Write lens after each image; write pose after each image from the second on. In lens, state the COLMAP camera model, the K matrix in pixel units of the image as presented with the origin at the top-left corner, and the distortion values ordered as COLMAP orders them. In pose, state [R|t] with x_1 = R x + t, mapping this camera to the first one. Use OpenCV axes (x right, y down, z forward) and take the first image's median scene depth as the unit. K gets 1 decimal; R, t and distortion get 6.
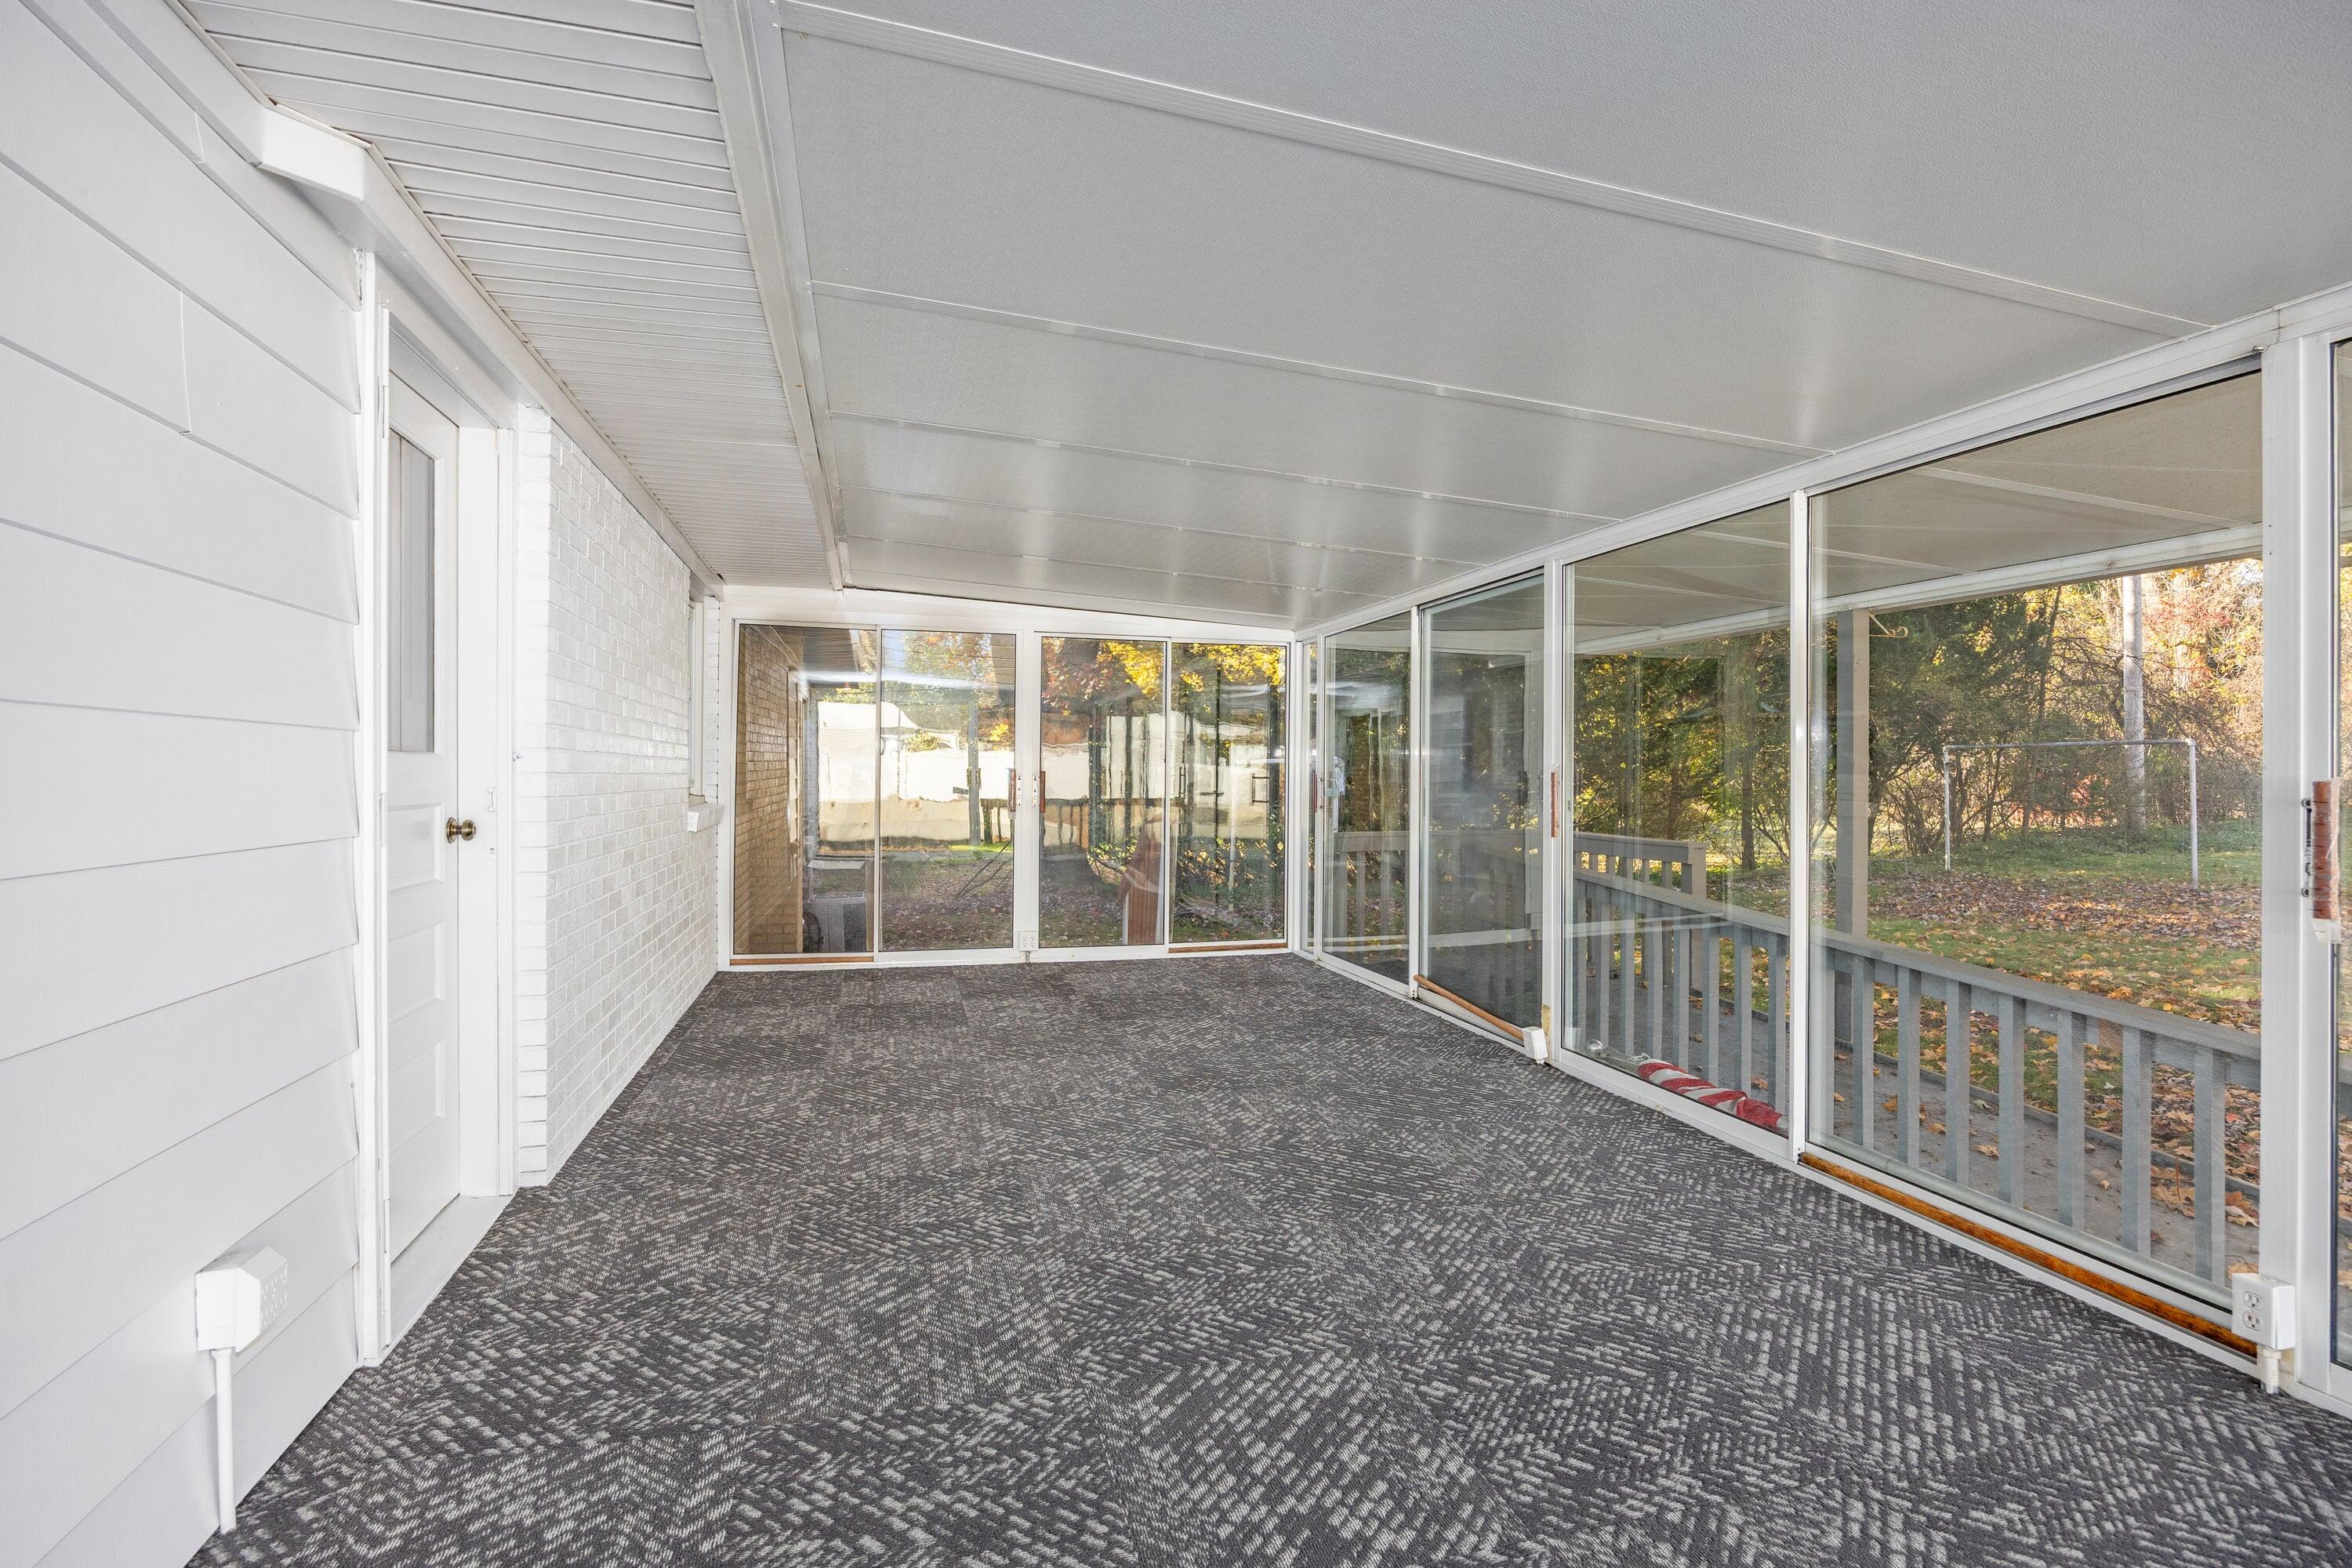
lens RADIAL K [[1166.9, 0, 1170.7], [0, 1166.9, 775.9], [0, 0, 1]] dist [-0.002887, -0.000400]
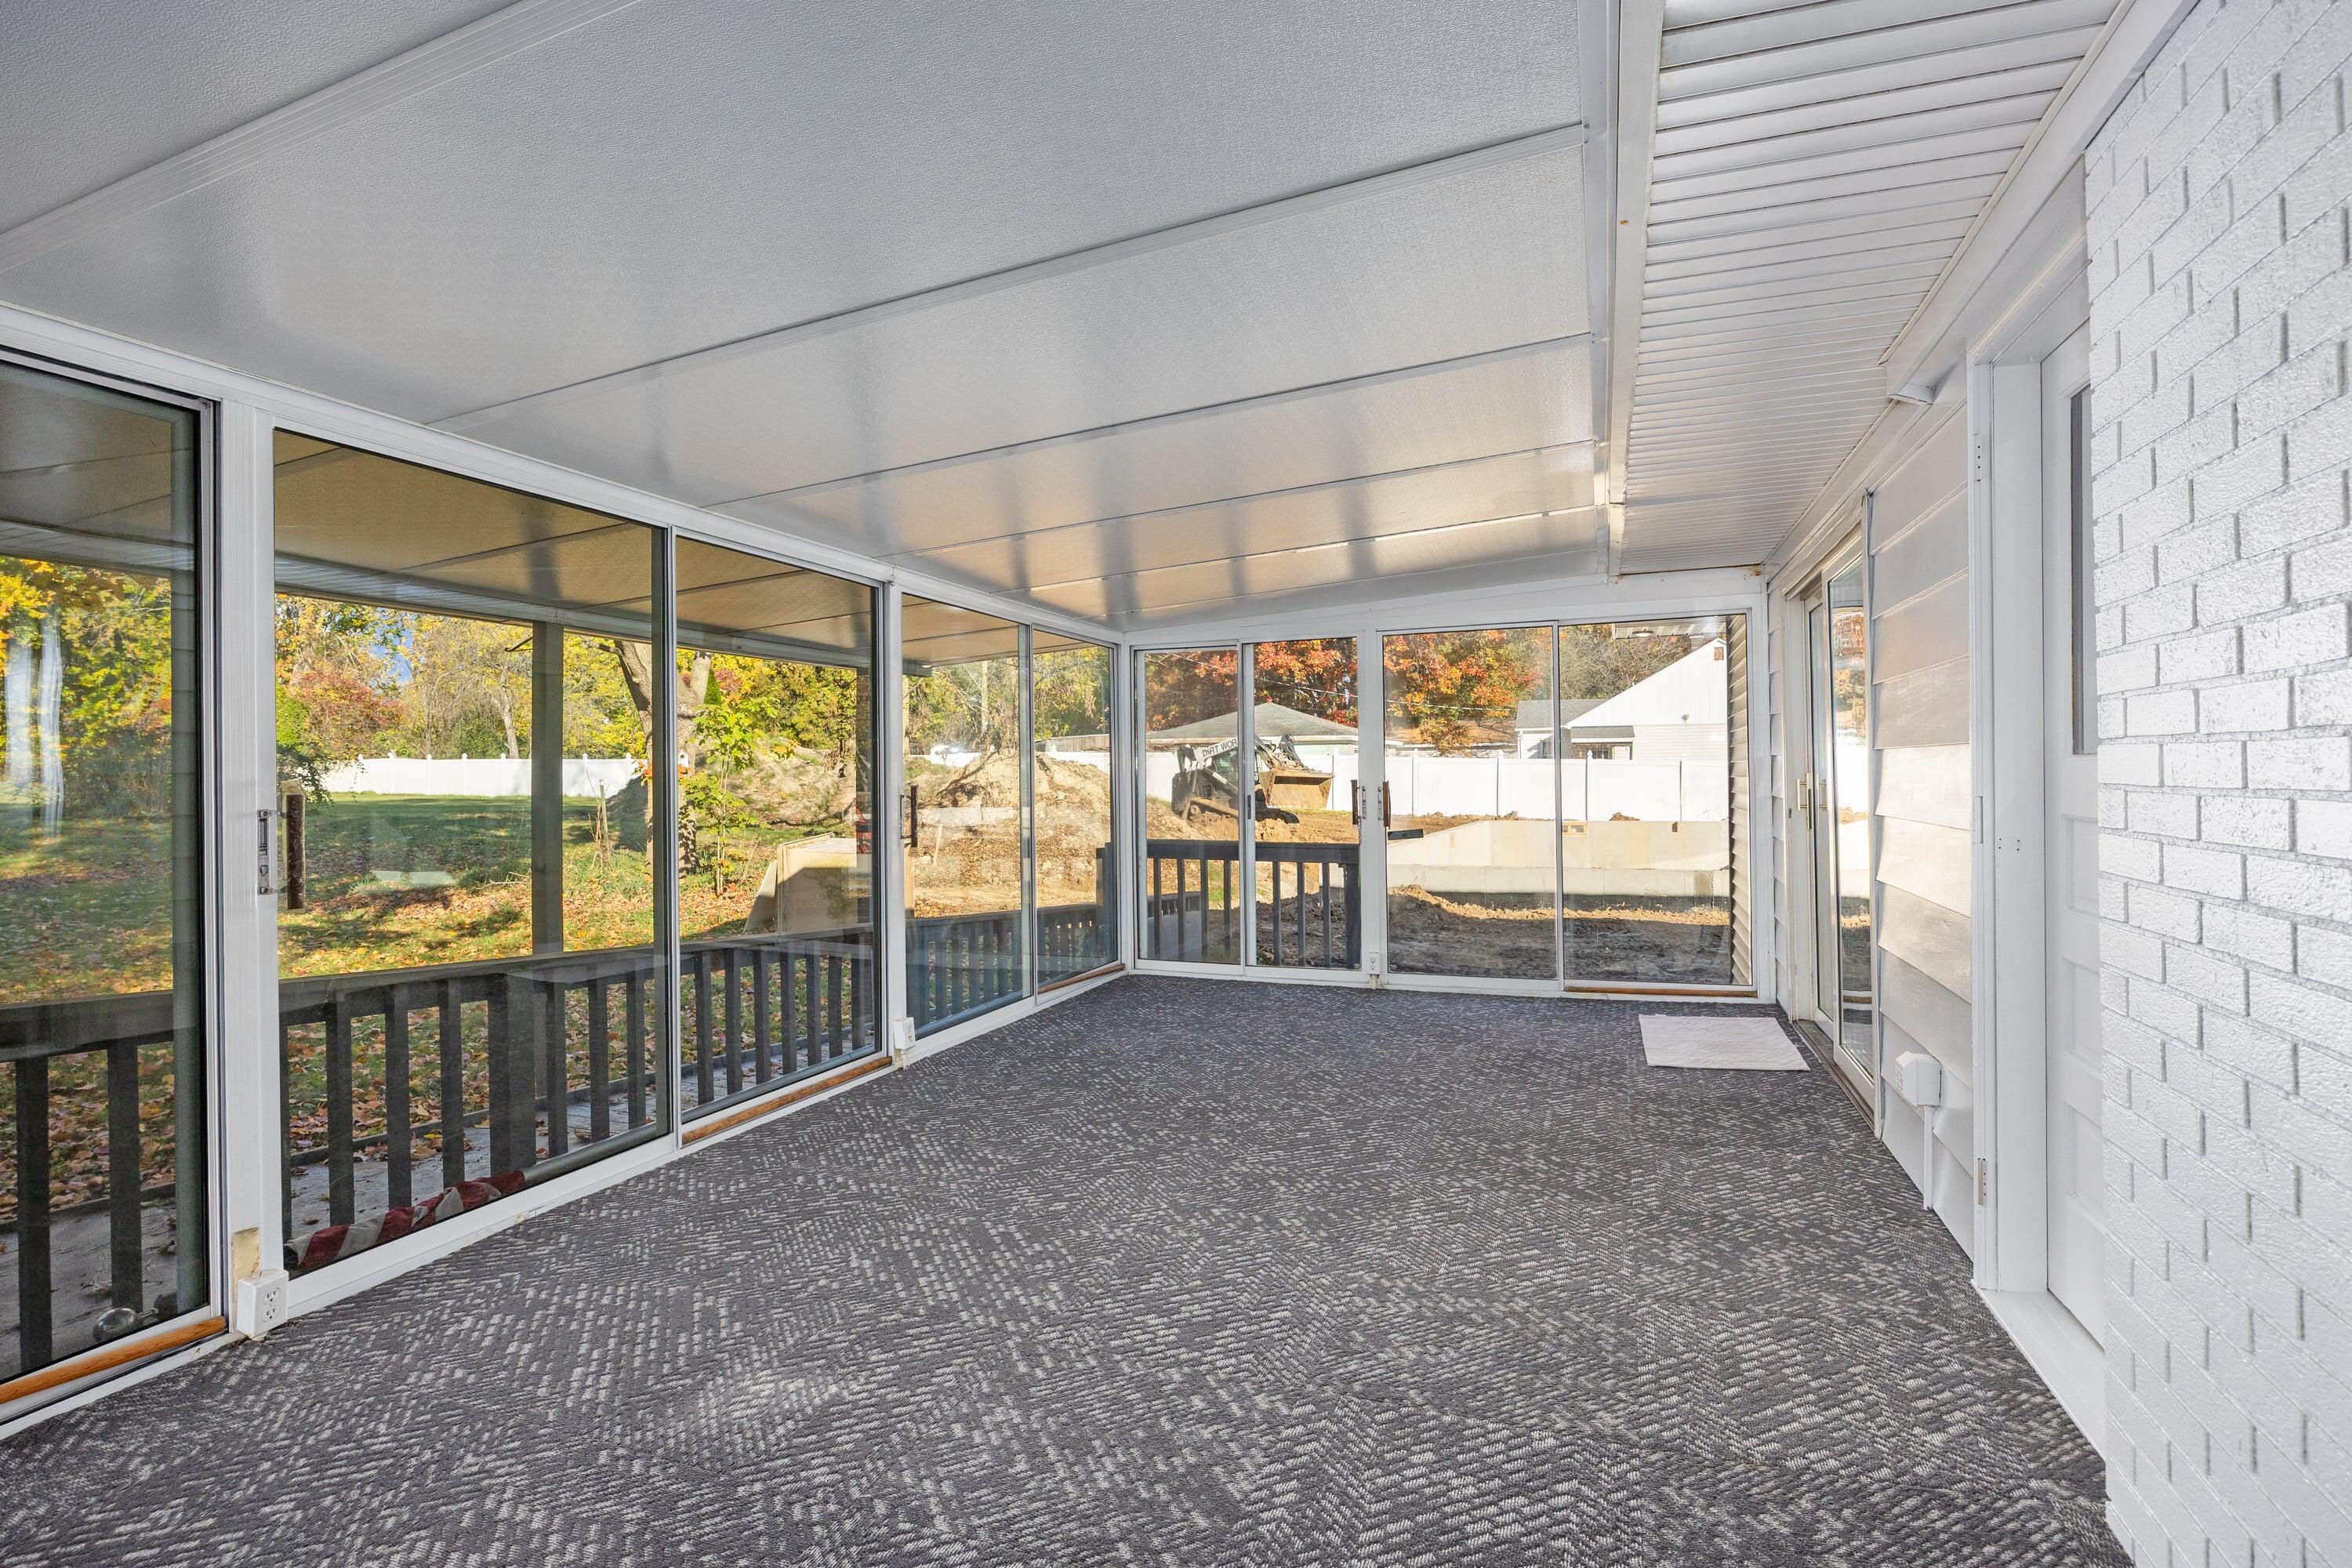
lens RADIAL K [[1166.9, 0, 1172.8], [0, 1166.9, 779.5], [0, 0, 1]] dist [-0.002887, -0.000400]
pose [[-0.824539, 0.008287, 0.565744, -0.553156], [0.013112, 0.999904, 0.004463, -0.014939], [-0.565652, 0.011098, -0.824569, 1.953588]]
